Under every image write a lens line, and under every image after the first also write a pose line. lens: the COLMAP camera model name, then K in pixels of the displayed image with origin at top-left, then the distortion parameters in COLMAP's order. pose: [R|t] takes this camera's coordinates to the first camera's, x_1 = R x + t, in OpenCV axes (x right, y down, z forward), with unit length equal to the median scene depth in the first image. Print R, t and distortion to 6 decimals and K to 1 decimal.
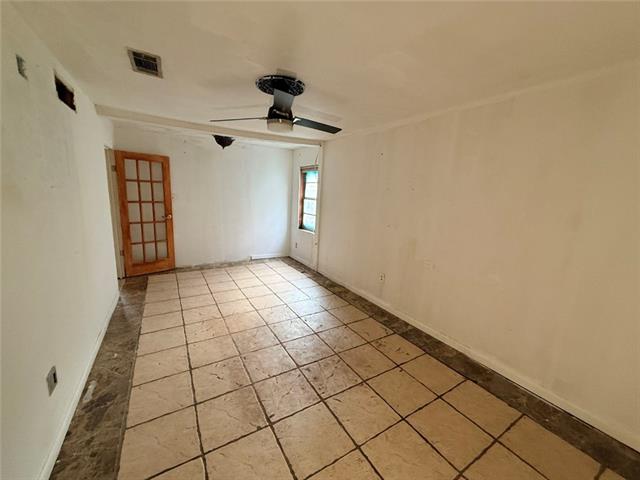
lens RADIAL K [[258.7, 0, 320.0], [0, 258.7, 240.0], [0, 0, 1]] dist [-0.001301, -0.000317]
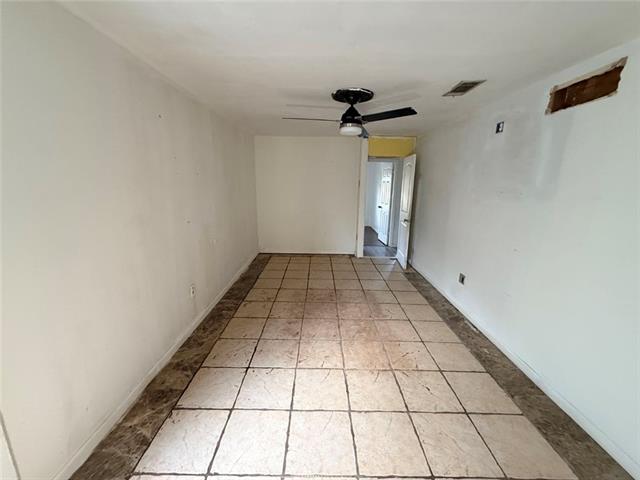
lens RADIAL K [[258.7, 0, 320.0], [0, 258.7, 240.0], [0, 0, 1]] dist [-0.001301, -0.000317]
pose [[-0.852418, -0.178929, 0.491293, -0.573509], [0.038752, 0.915418, 0.400634, -0.377049], [-0.521423, 0.360546, -0.773385, 1.779933]]
